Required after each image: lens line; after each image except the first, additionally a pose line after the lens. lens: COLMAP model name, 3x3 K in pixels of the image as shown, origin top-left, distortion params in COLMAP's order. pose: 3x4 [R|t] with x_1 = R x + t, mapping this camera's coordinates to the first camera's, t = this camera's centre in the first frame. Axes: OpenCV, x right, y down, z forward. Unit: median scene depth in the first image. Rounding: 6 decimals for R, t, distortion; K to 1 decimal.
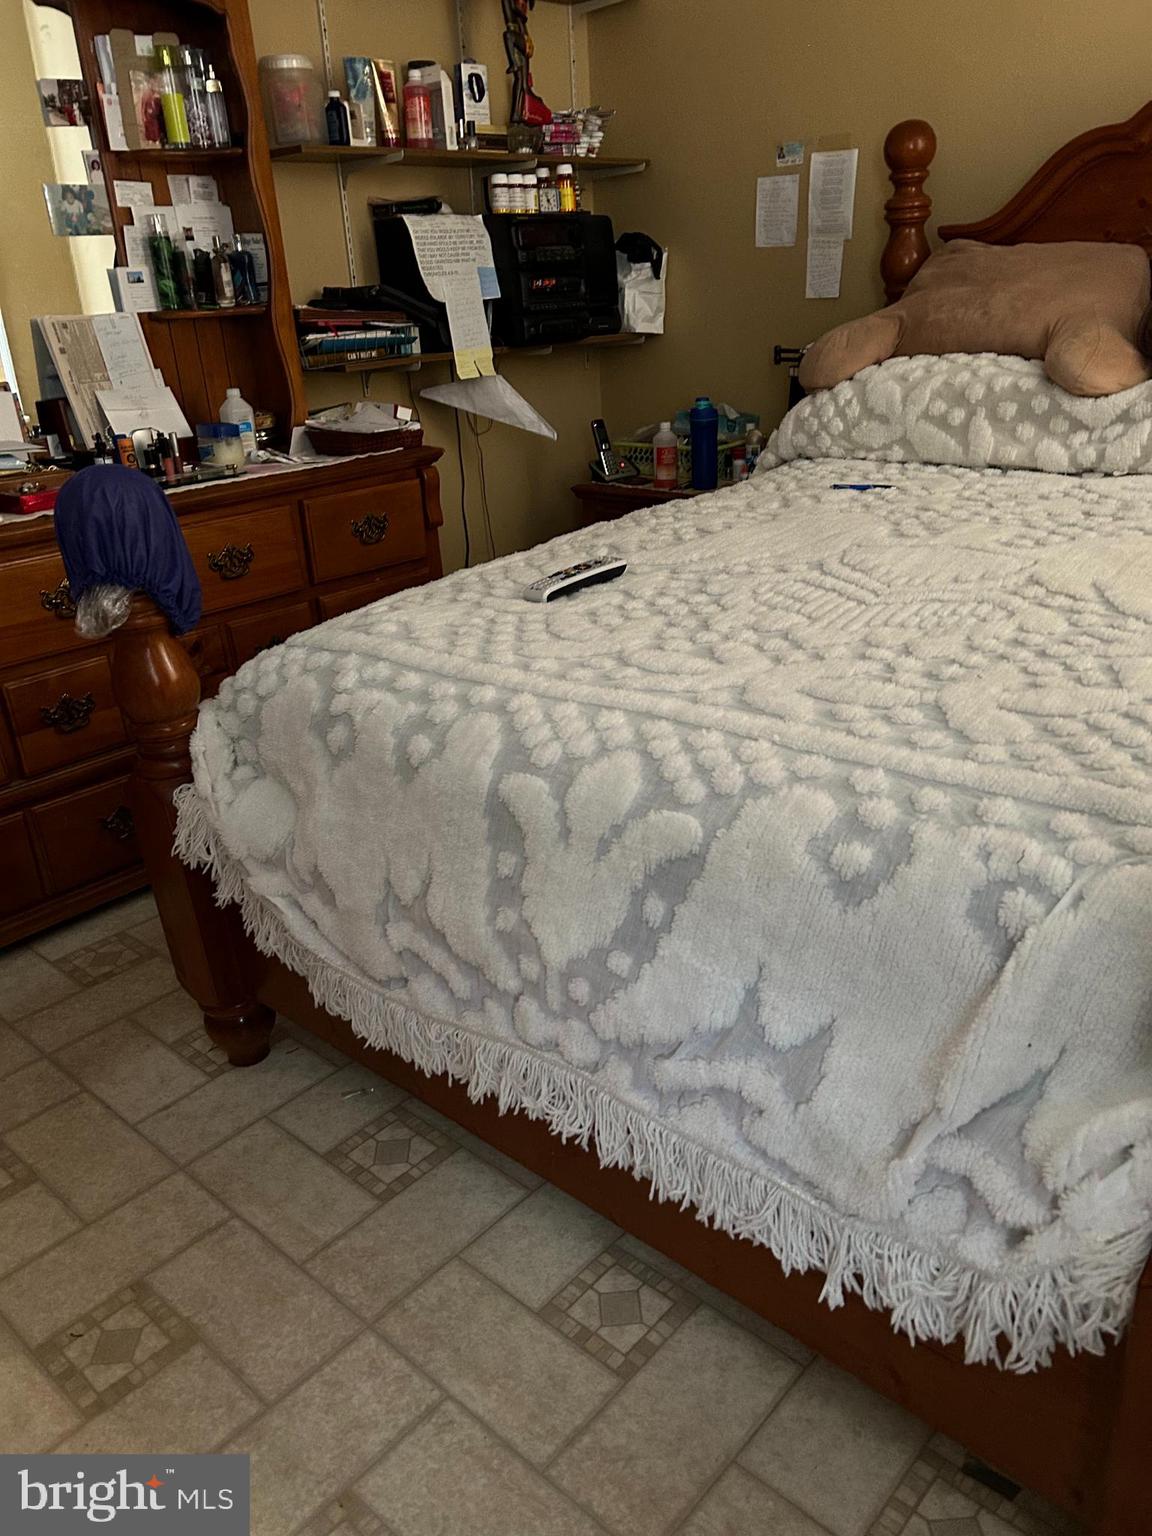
lens RADIAL K [[1162.6, 0, 574.1], [0, 1162.6, 765.6], [0, 0, 1]] dist [0.035933, -0.033082]
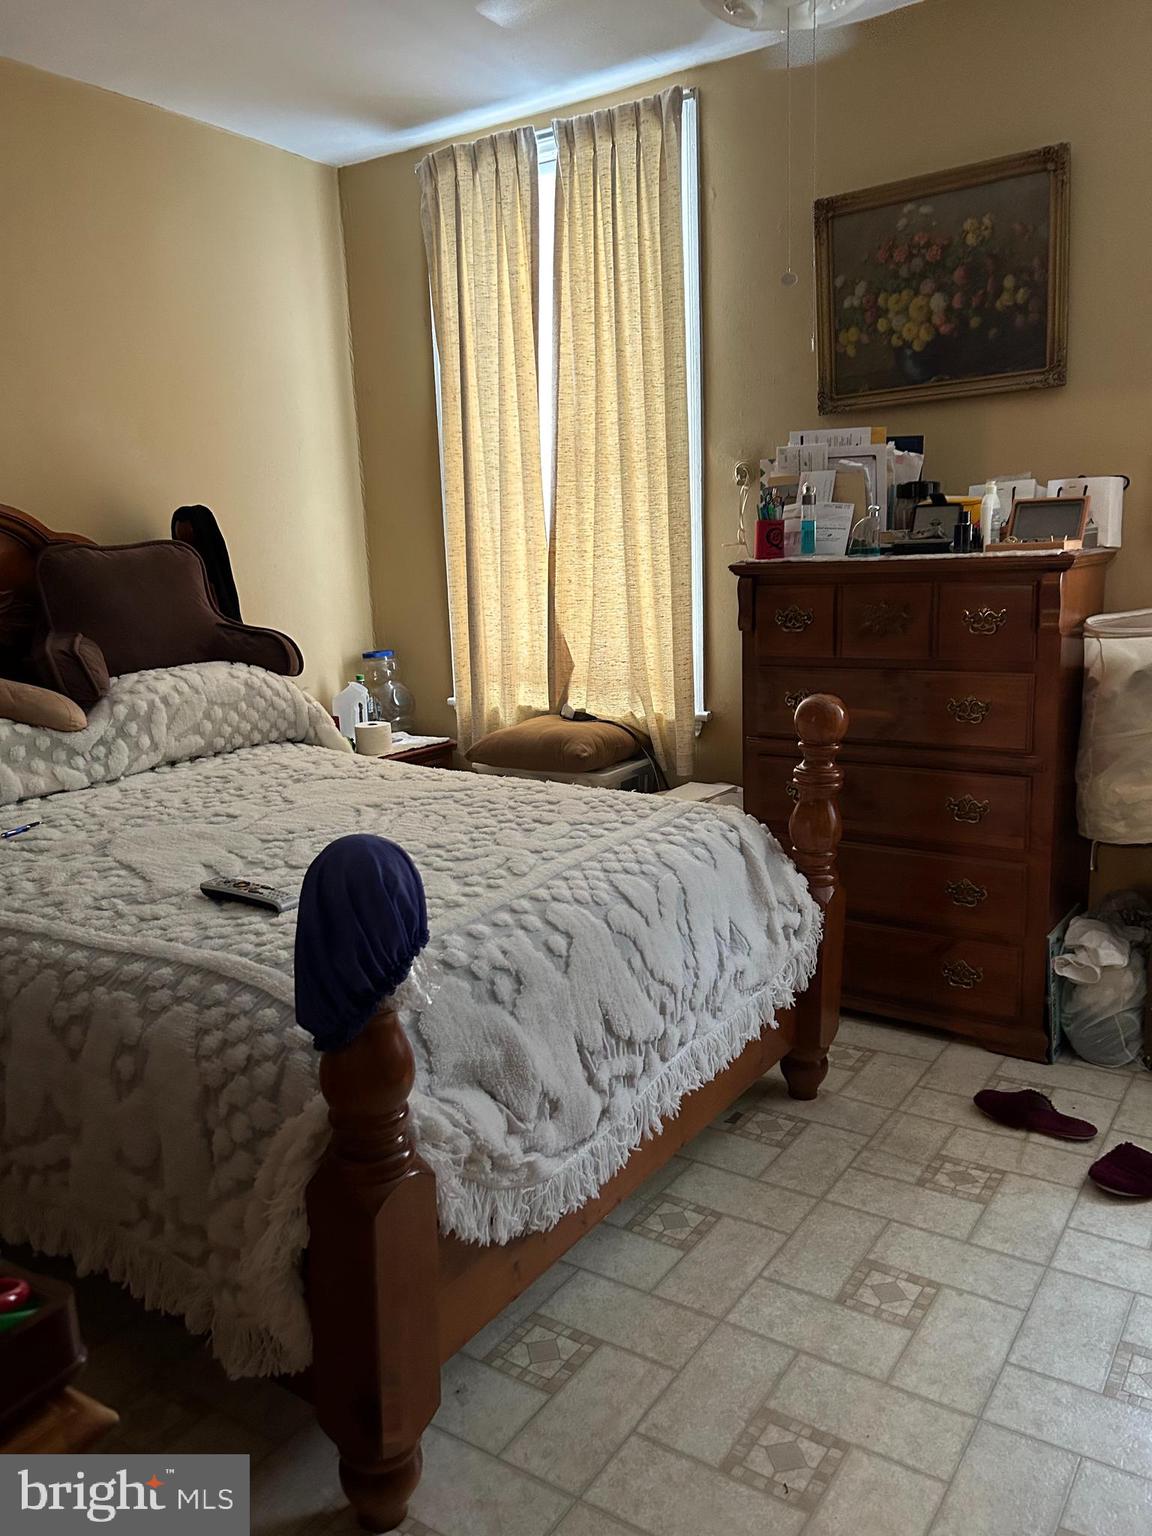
lens RADIAL K [[1162.6, 0, 574.6], [0, 1162.6, 769.6], [0, 0, 1]] dist [0.035933, -0.033082]
pose [[-0.143654, -0.128640, 0.981231, -1.438931], [0.423035, 0.888378, 0.178400, -0.429554], [-0.894653, 0.440723, -0.073200, 0.970226]]
